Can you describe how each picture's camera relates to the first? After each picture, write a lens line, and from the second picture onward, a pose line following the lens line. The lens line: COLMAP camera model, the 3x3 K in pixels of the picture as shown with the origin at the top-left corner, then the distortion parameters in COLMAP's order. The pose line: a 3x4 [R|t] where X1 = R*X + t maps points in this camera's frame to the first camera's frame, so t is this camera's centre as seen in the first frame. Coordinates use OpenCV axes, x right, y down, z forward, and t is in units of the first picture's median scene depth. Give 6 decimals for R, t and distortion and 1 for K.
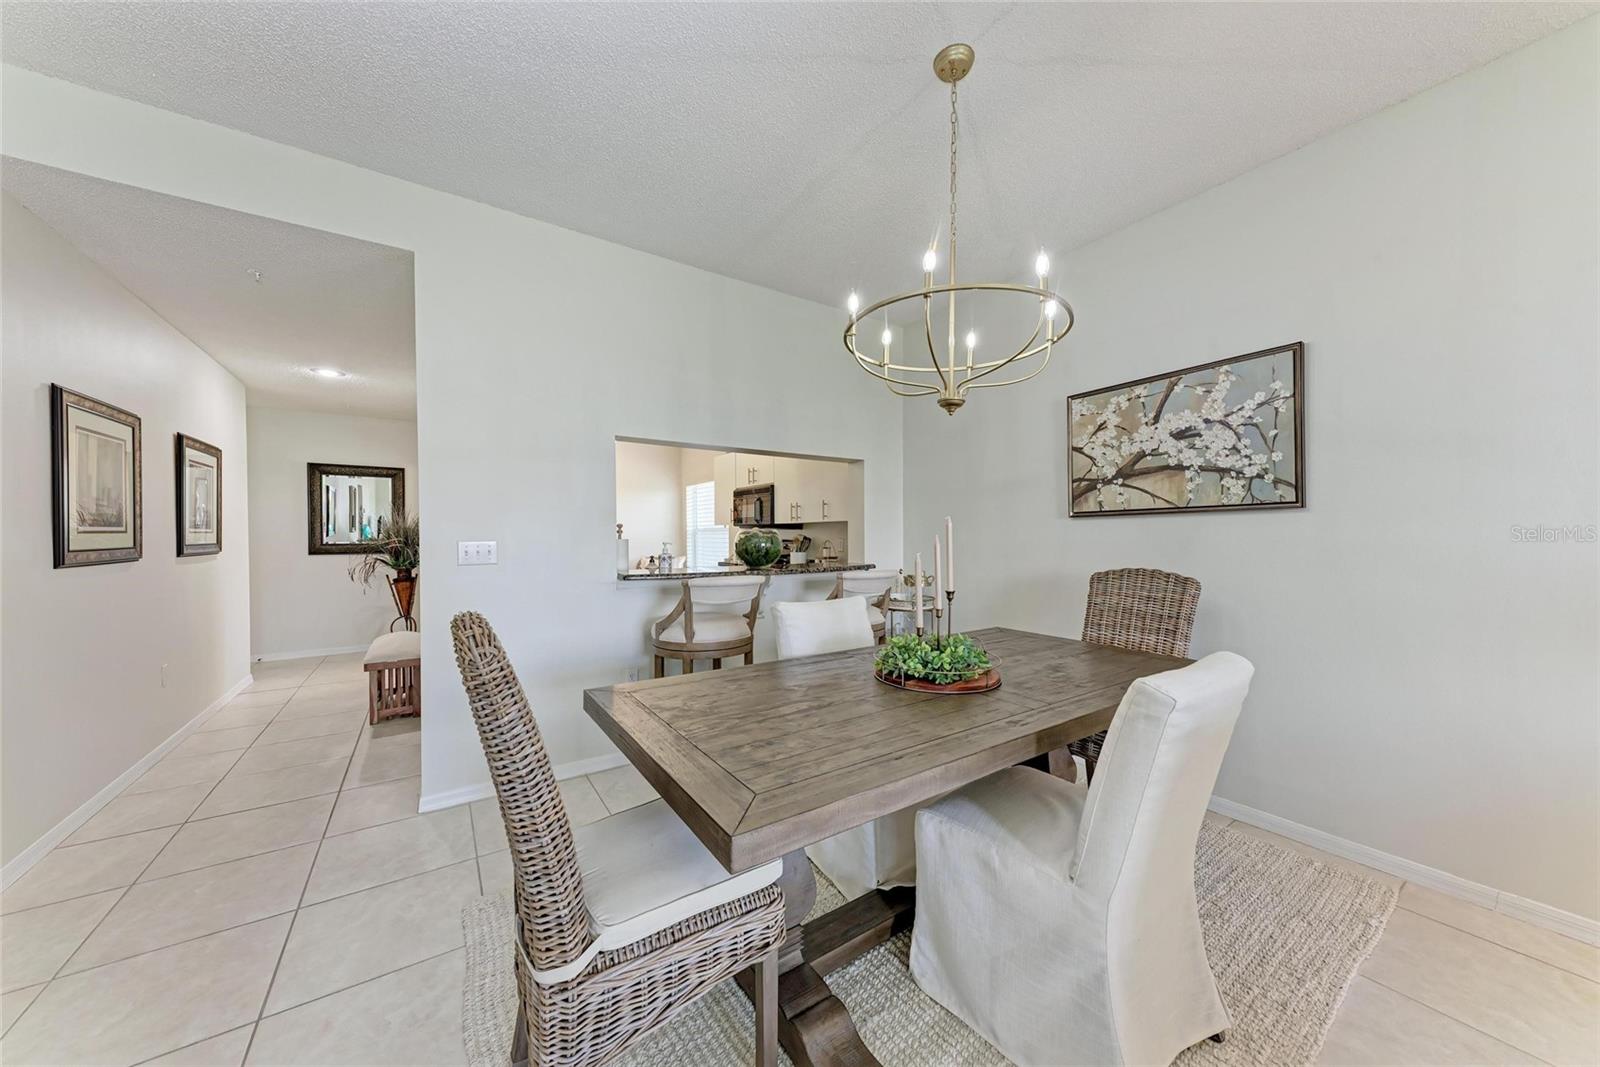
lens RADIAL K [[544.0, 0, 794.9], [0, 544.0, 540.9], [0, 0, 1]] dist [0.000750, -0.002903]
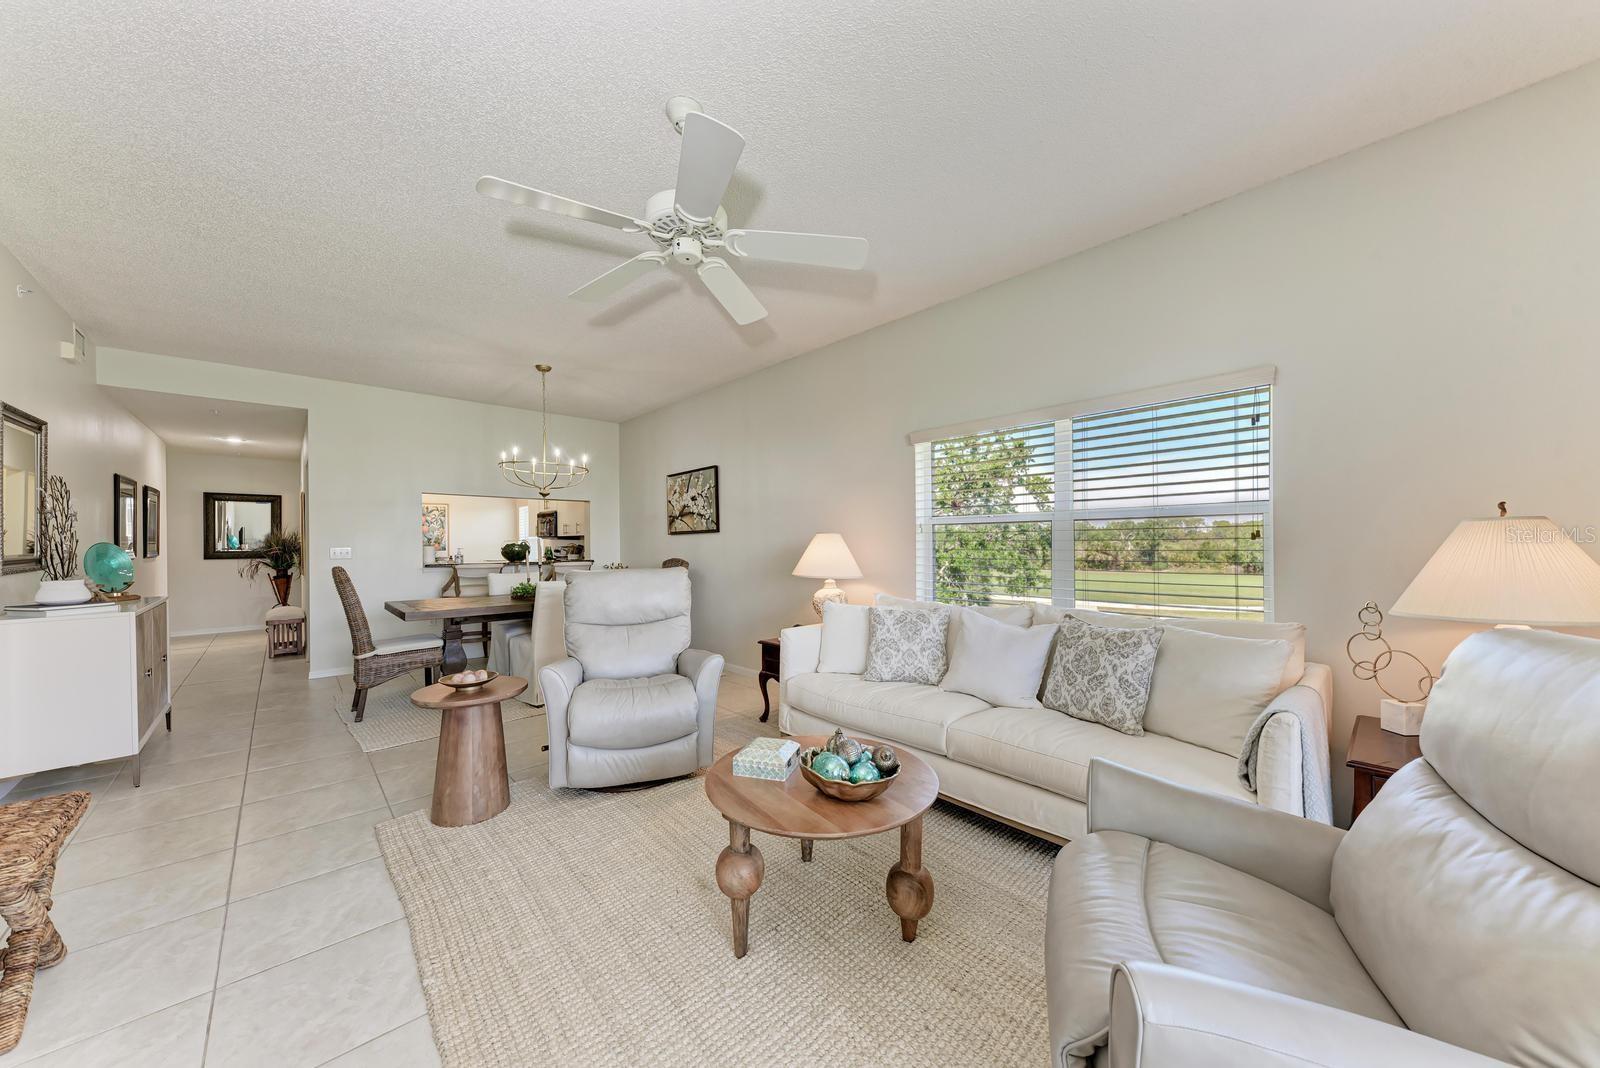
lens RADIAL K [[544.0, 0, 794.9], [0, 544.0, 541.4], [0, 0, 1]] dist [0.000750, -0.002903]
pose [[0.986135, -0.002846, 0.165923, 0.731283], [0.005152, 0.999896, -0.013468, 0.013556], [-0.165867, 0.014136, 0.986047, -1.250622]]
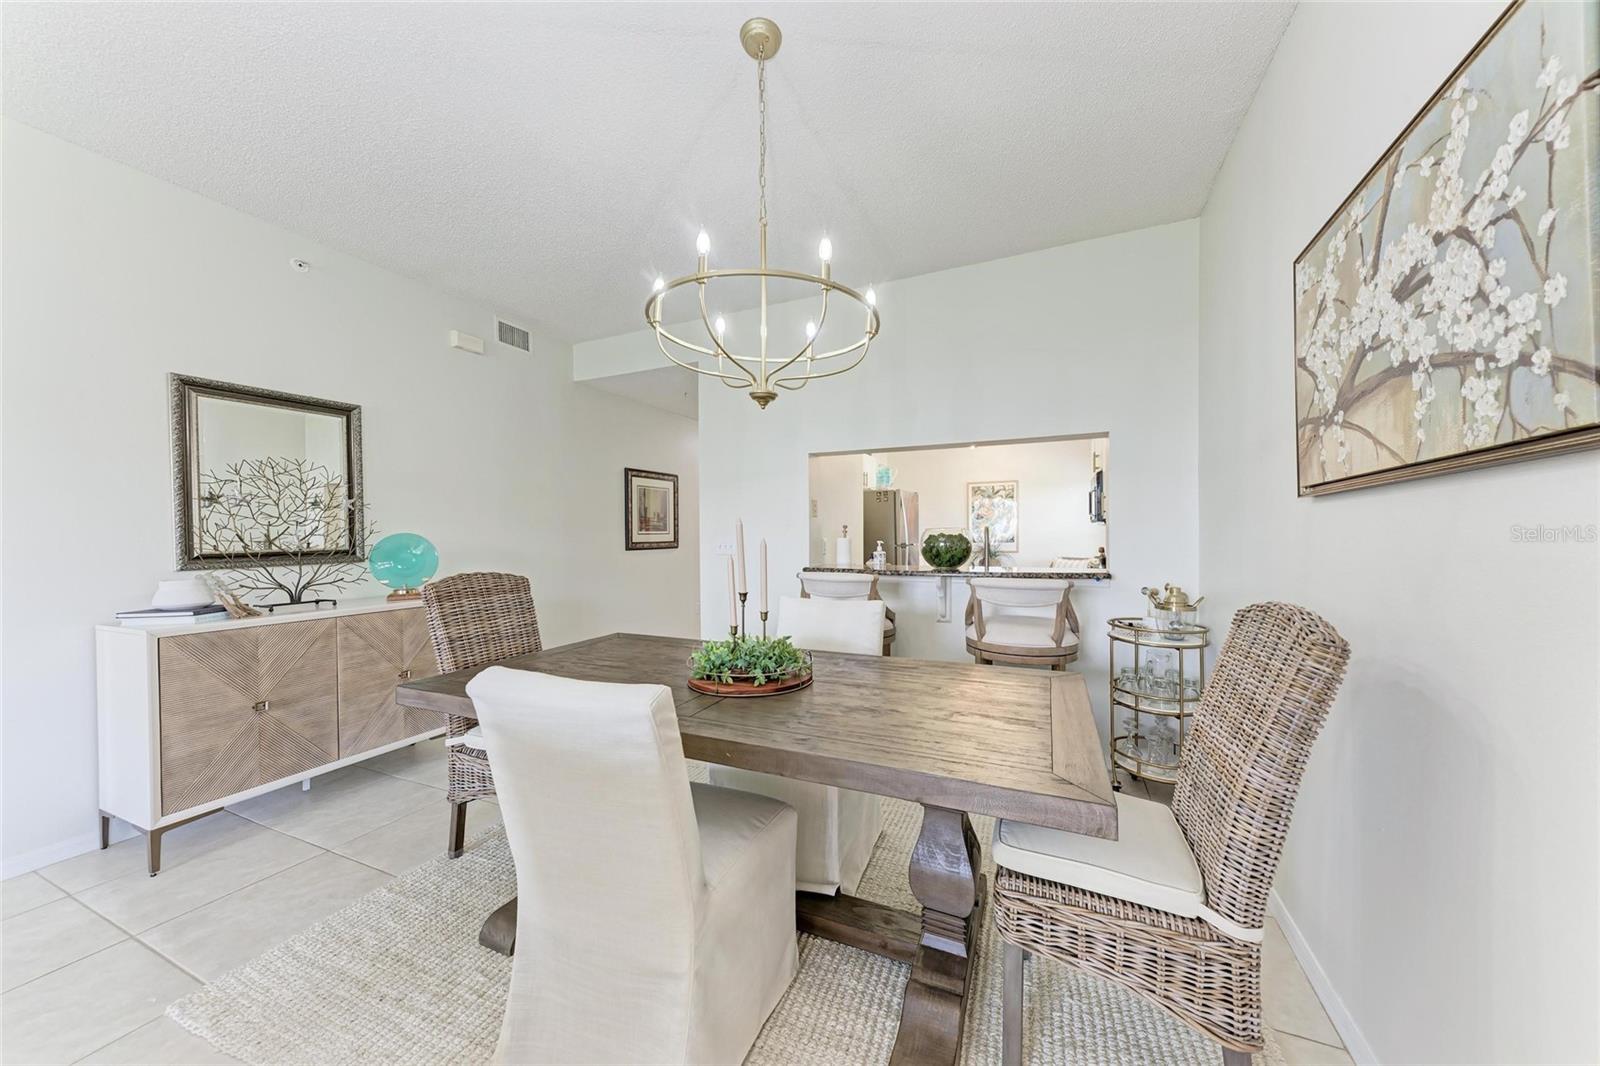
lens RADIAL K [[546.5, 0, 802.0], [0, 546.5, 538.0], [0, 0, 1]] dist [-0.001046, -0.000296]
pose [[0.538589, 0.000187, -0.842568, 0.789821], [0.001492, 0.999998, 0.001175, -0.007297], [0.842567, -0.001890, 0.538588, 0.381831]]
